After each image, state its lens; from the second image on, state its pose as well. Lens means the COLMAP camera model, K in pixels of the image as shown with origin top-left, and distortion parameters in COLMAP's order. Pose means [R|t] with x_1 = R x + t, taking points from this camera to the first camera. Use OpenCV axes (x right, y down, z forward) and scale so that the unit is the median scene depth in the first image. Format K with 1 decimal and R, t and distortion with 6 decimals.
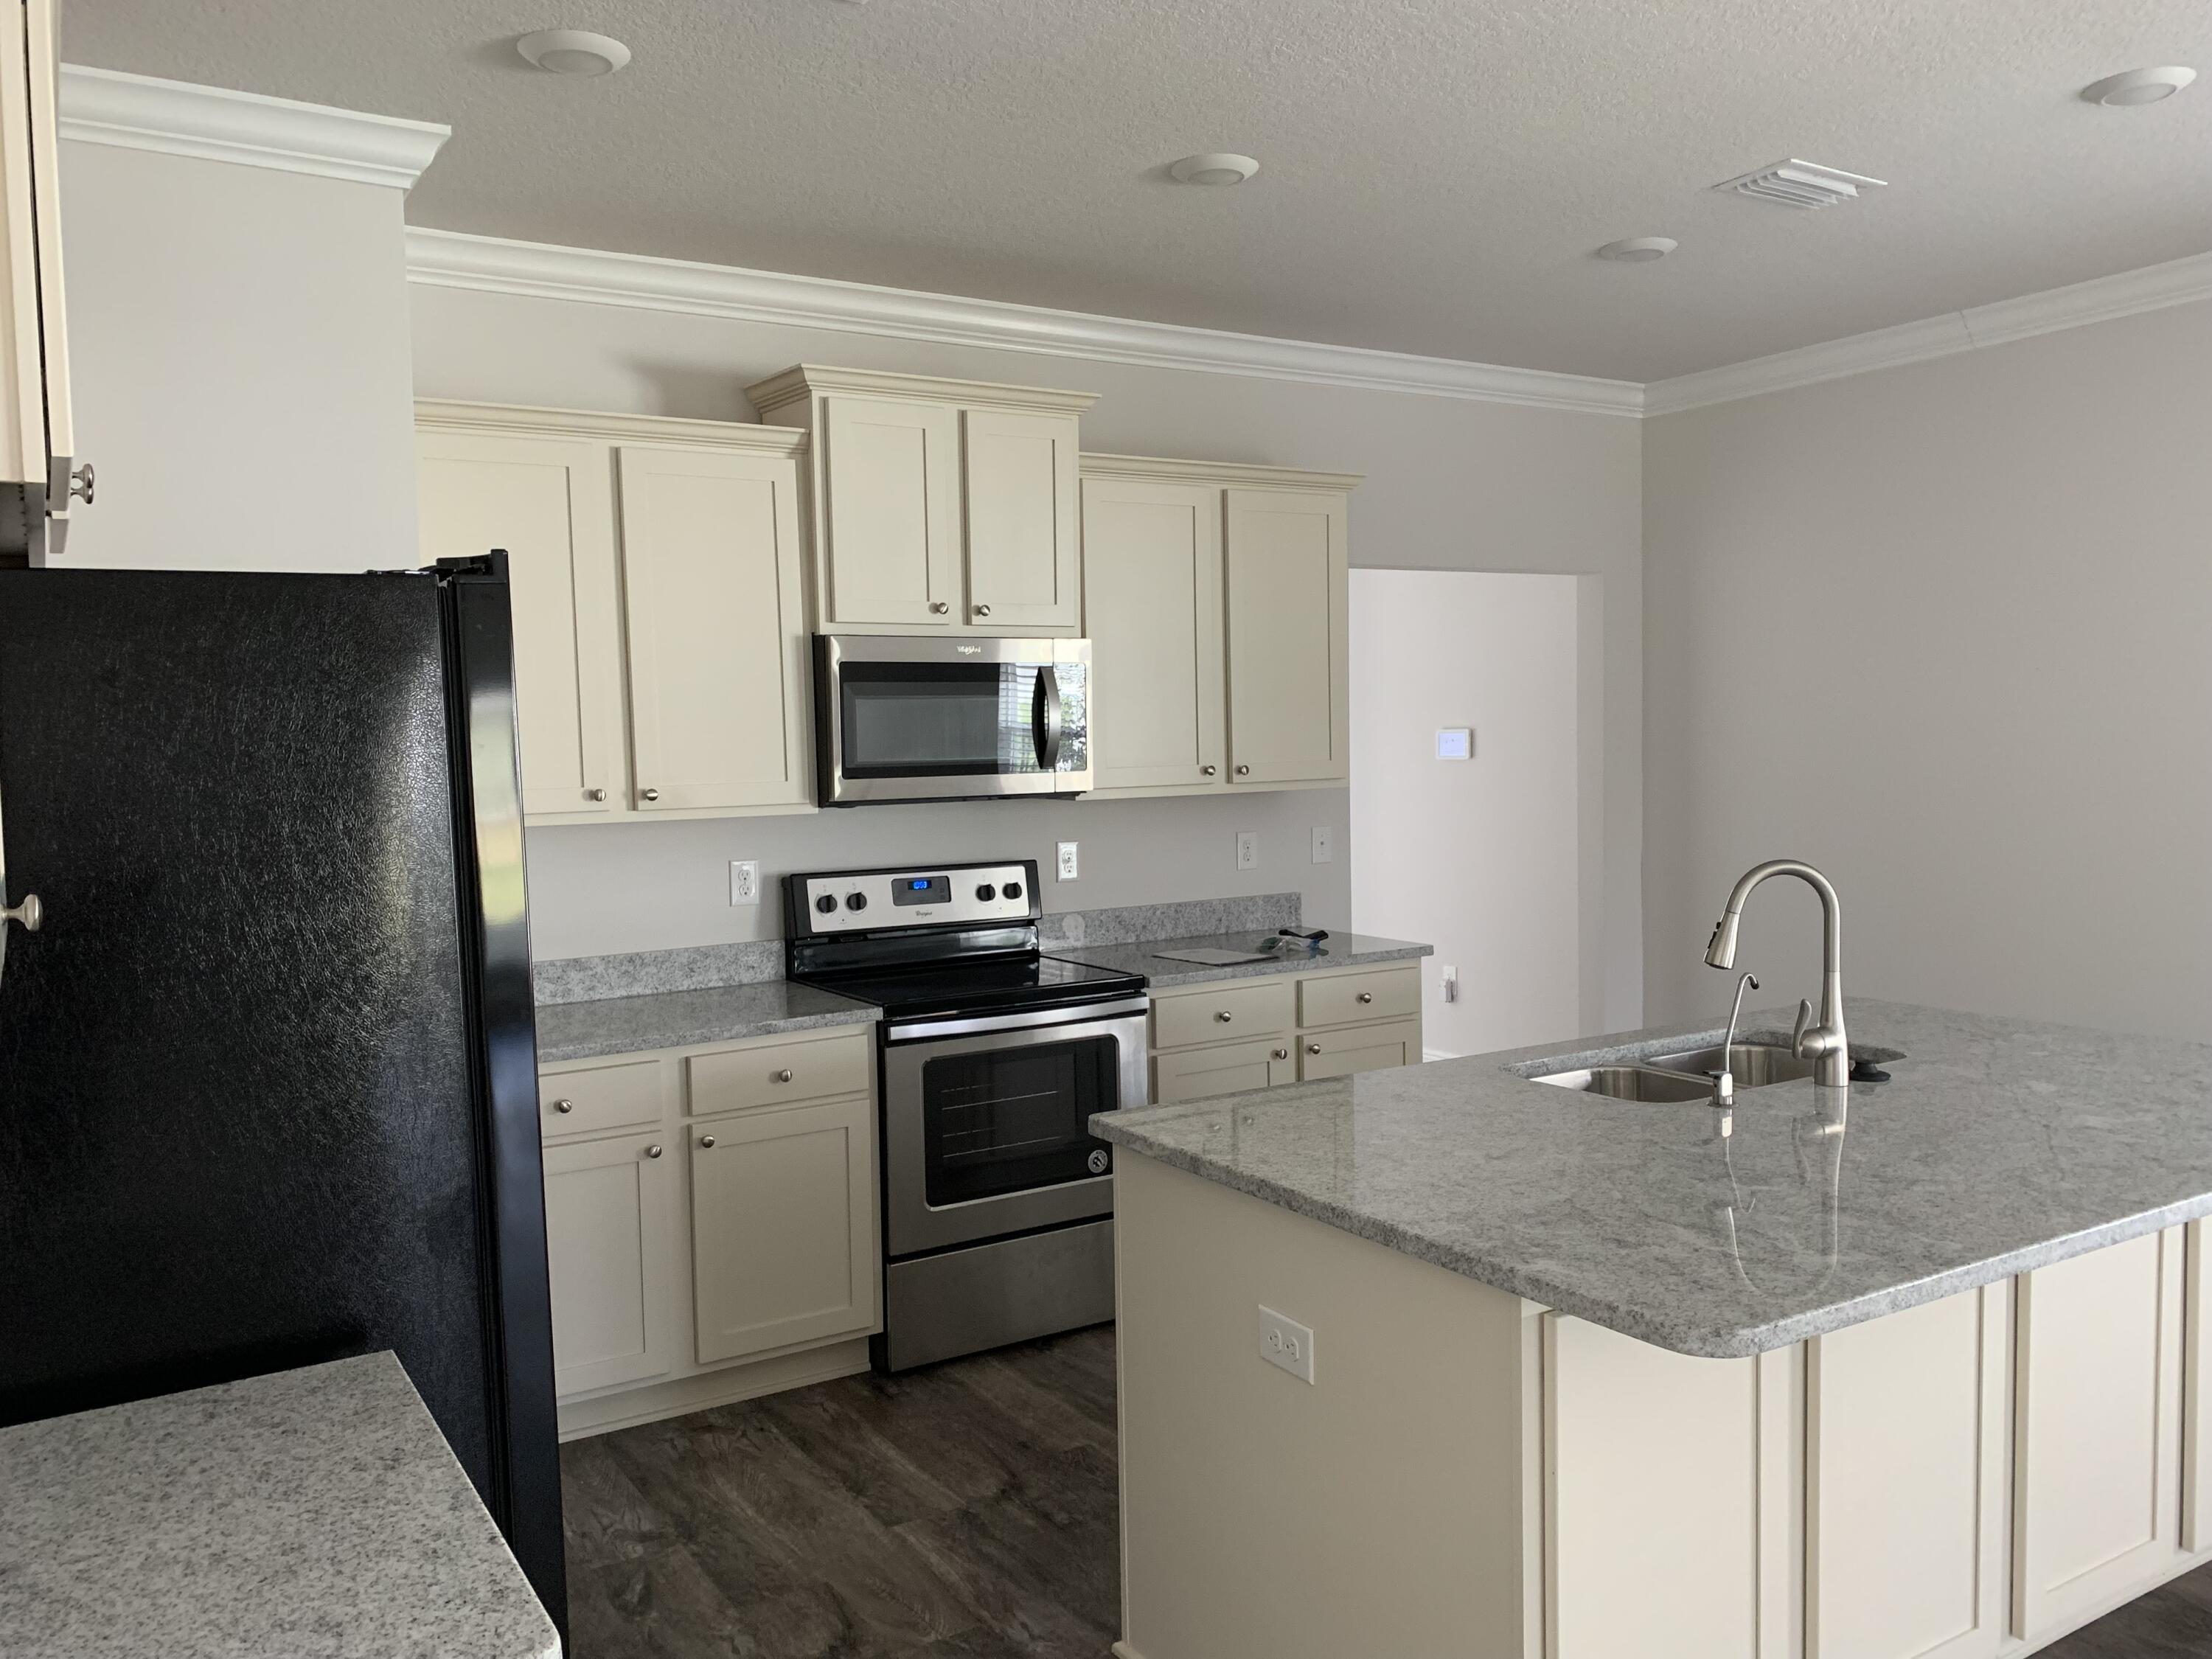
lens RADIAL K [[1667.5, 0, 1106.0], [0, 1667.5, 829.5], [0, 0, 1]] dist [0.098661, -0.241271]
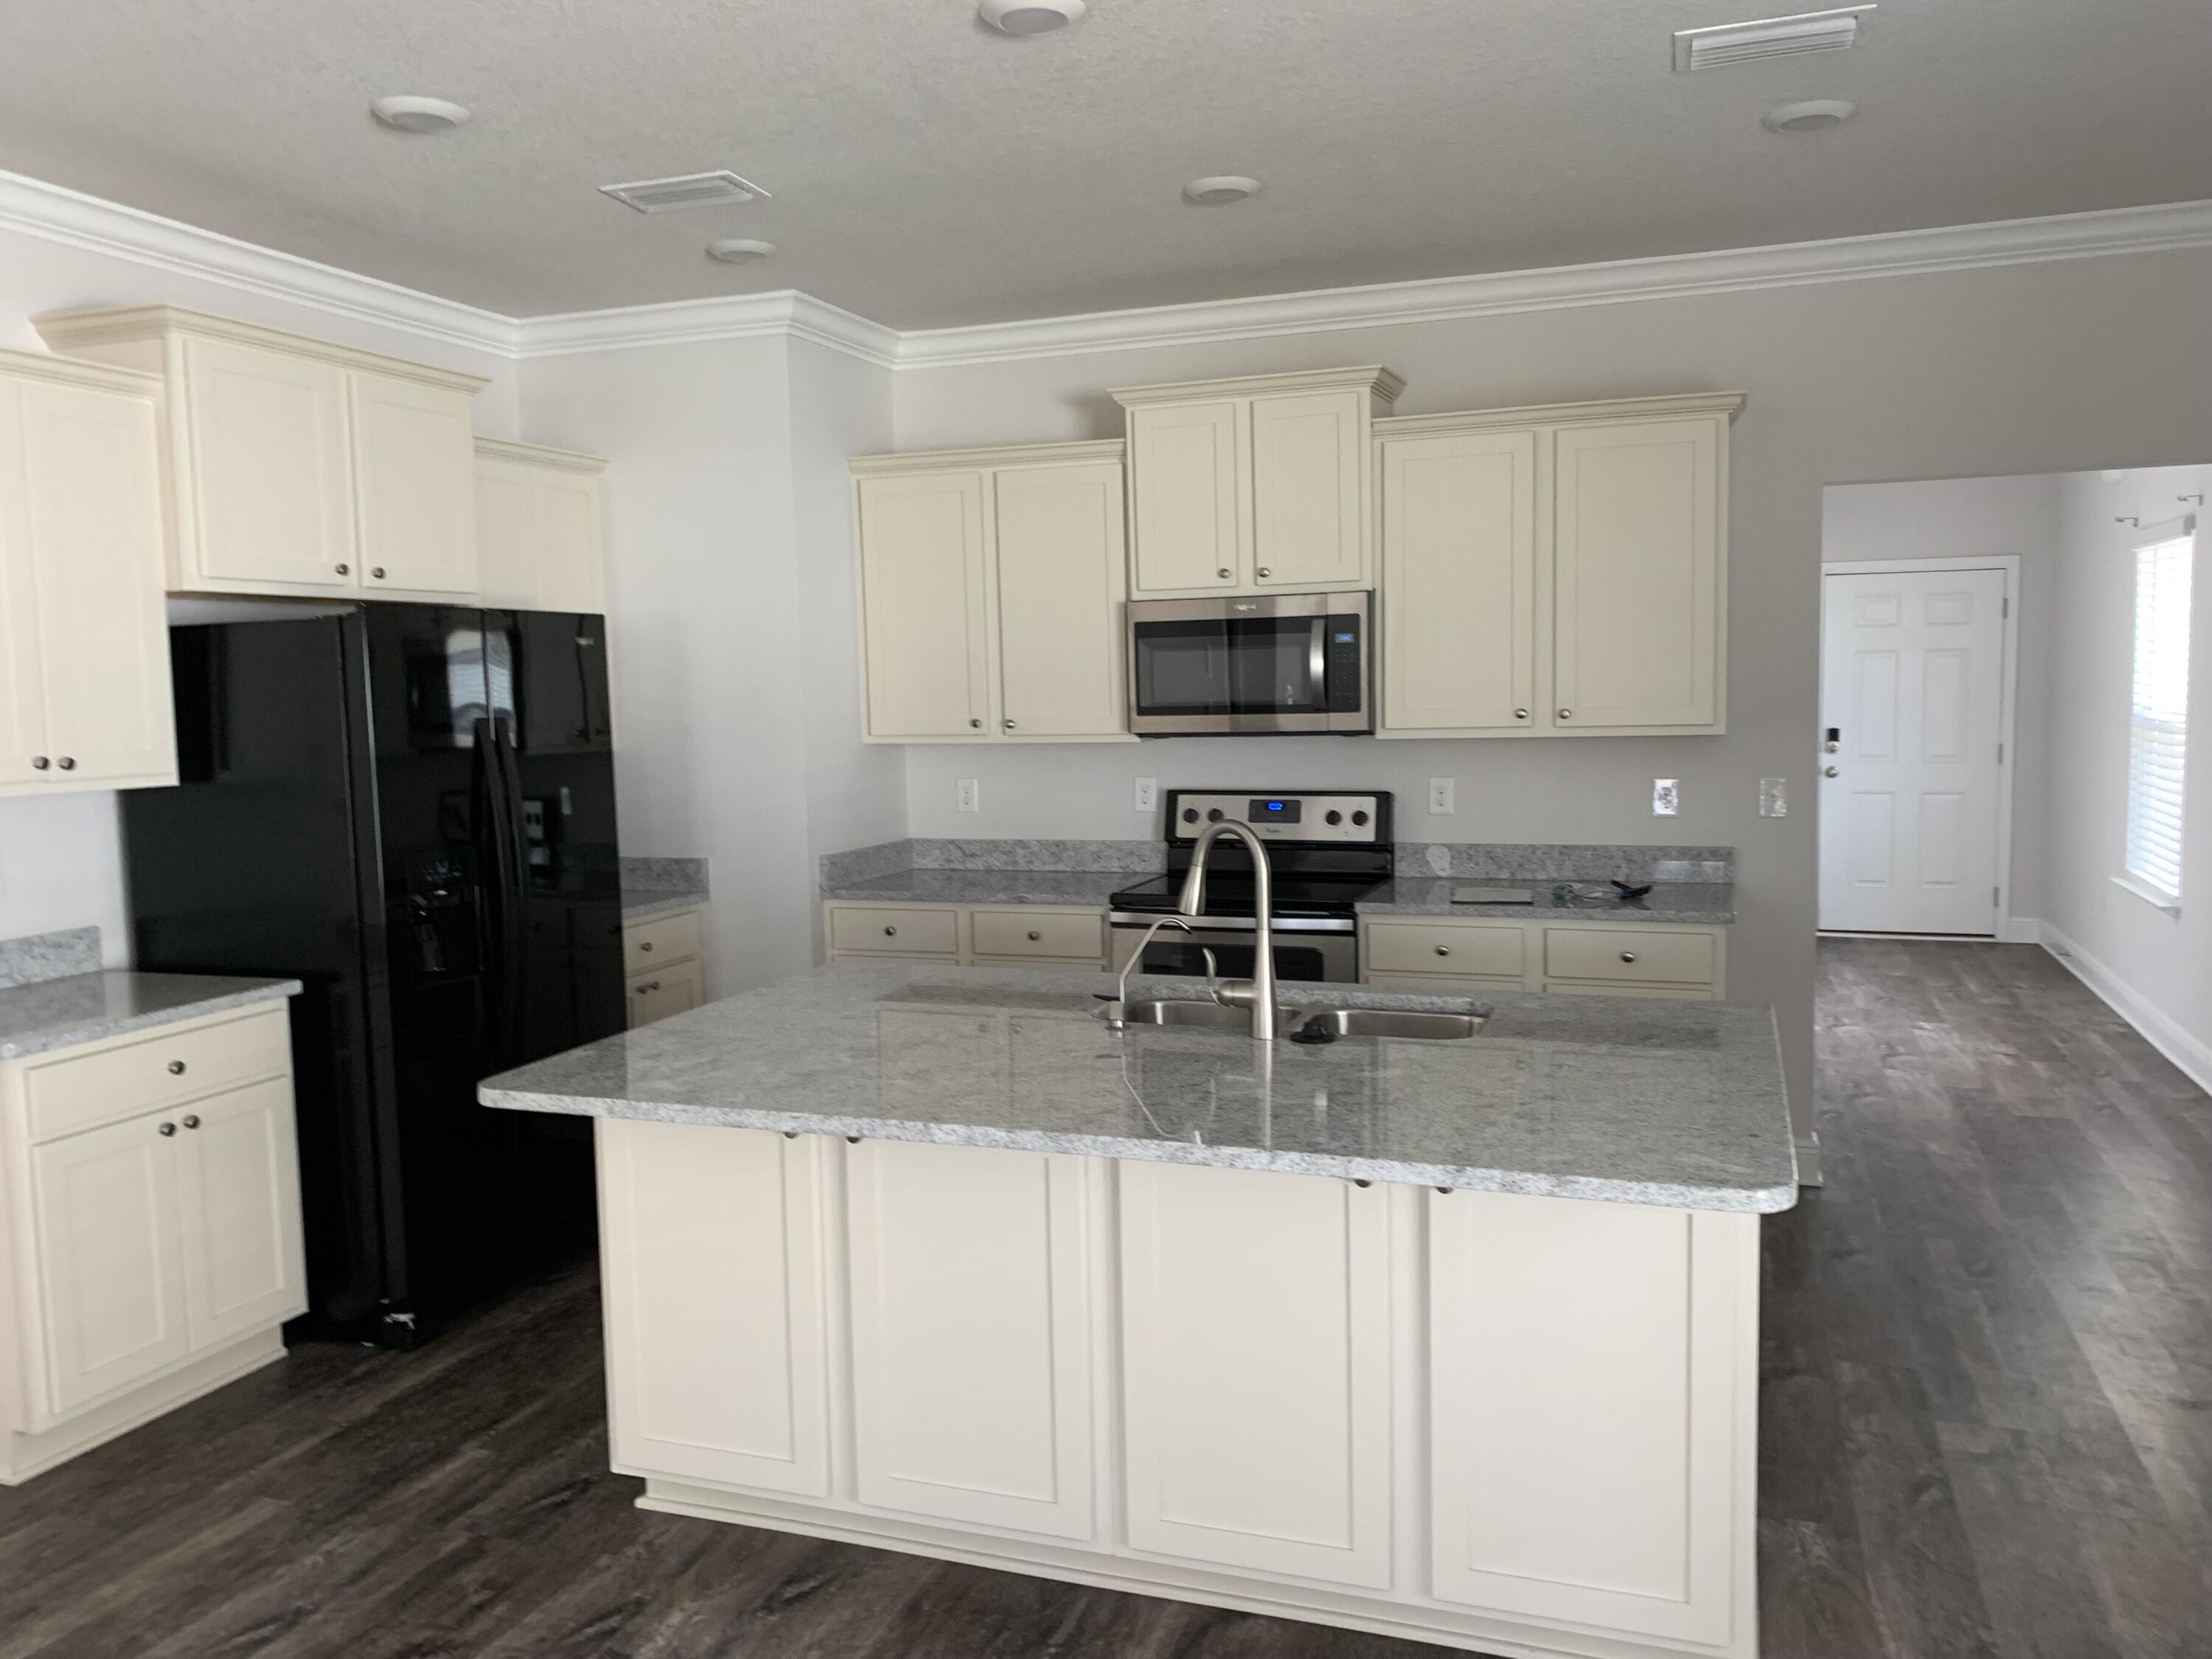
lens RADIAL K [[1674.6, 0, 1111.2], [0, 1674.6, 825.9], [0, 0, 1]] dist [0.062670, -0.120680]
pose [[0.611410, 0.076873, -0.787571, 0.774875], [-0.036975, 0.996958, 0.068607, -0.030816], [0.790450, -0.012826, 0.612393, 0.193396]]
